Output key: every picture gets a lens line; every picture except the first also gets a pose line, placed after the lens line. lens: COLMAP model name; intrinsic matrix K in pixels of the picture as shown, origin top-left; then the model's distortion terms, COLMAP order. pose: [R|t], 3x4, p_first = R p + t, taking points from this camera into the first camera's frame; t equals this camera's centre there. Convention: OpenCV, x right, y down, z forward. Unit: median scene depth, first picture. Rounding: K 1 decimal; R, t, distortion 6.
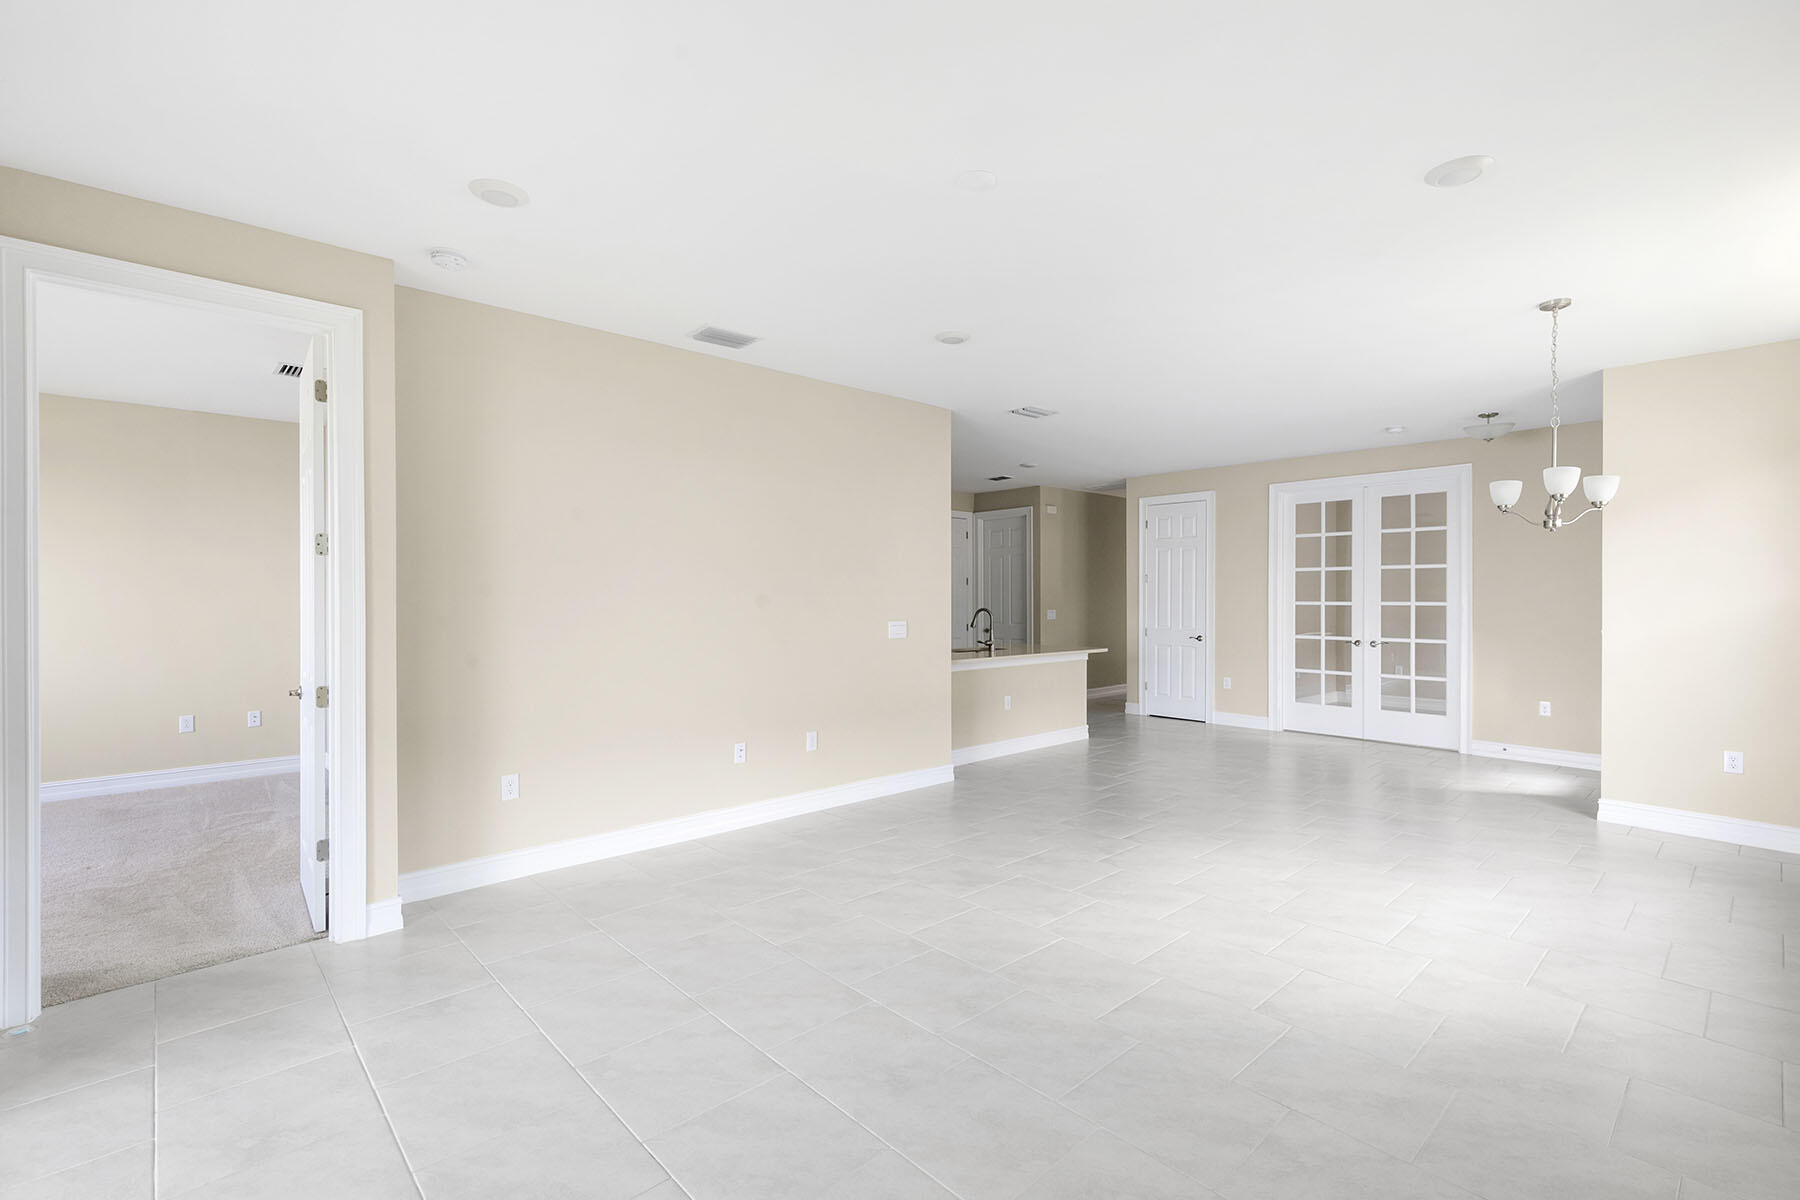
lens RADIAL K [[806.7, 0, 901.3], [0, 806.7, 600.1], [0, 0, 1]] dist [-0.004132, 0.000189]
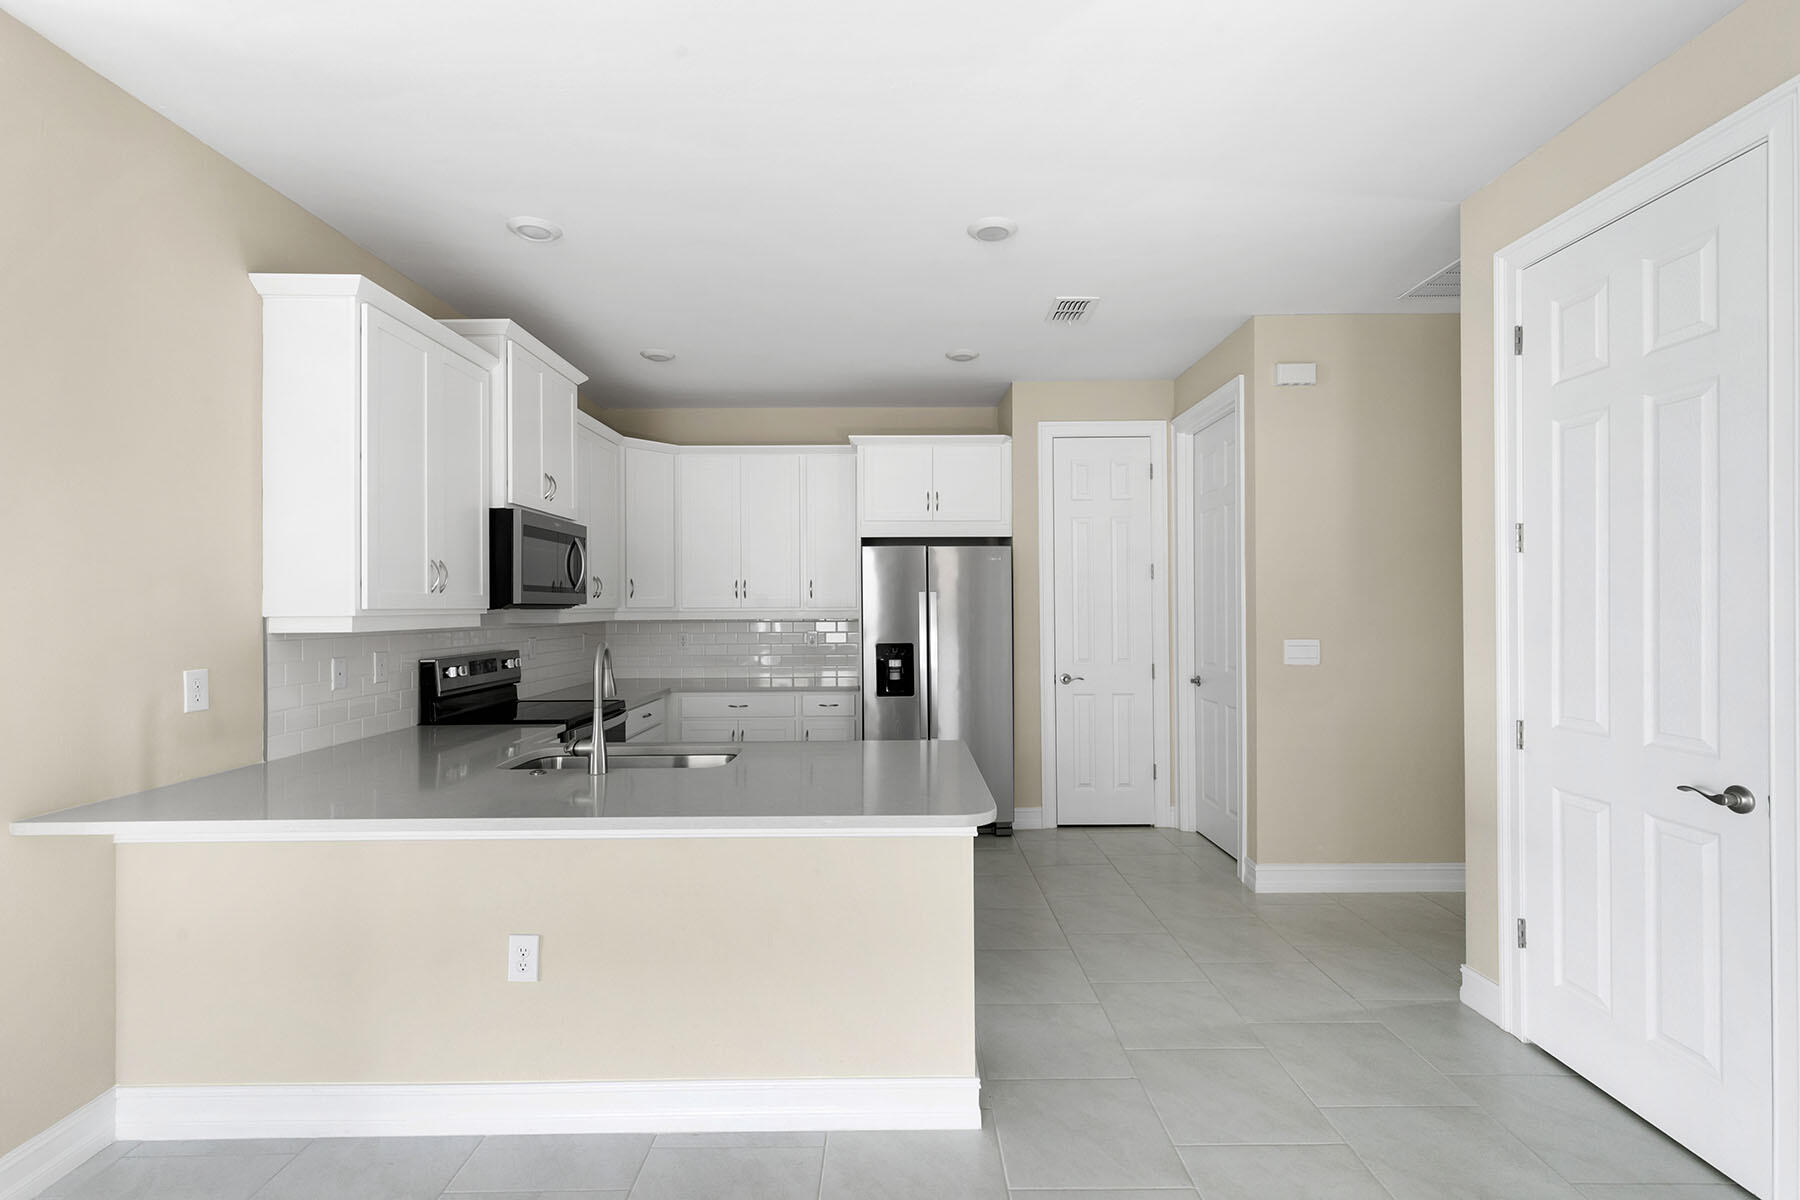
lens RADIAL K [[806.7, 0, 898.9], [0, 806.7, 602.9], [0, 0, 1]] dist [-0.004132, 0.000189]
pose [[0.736400, -0.005651, -0.676523, 0.306081], [0.001758, 0.999978, -0.006439, -0.003211], [0.676544, 0.003552, 0.736394, 0.605811]]
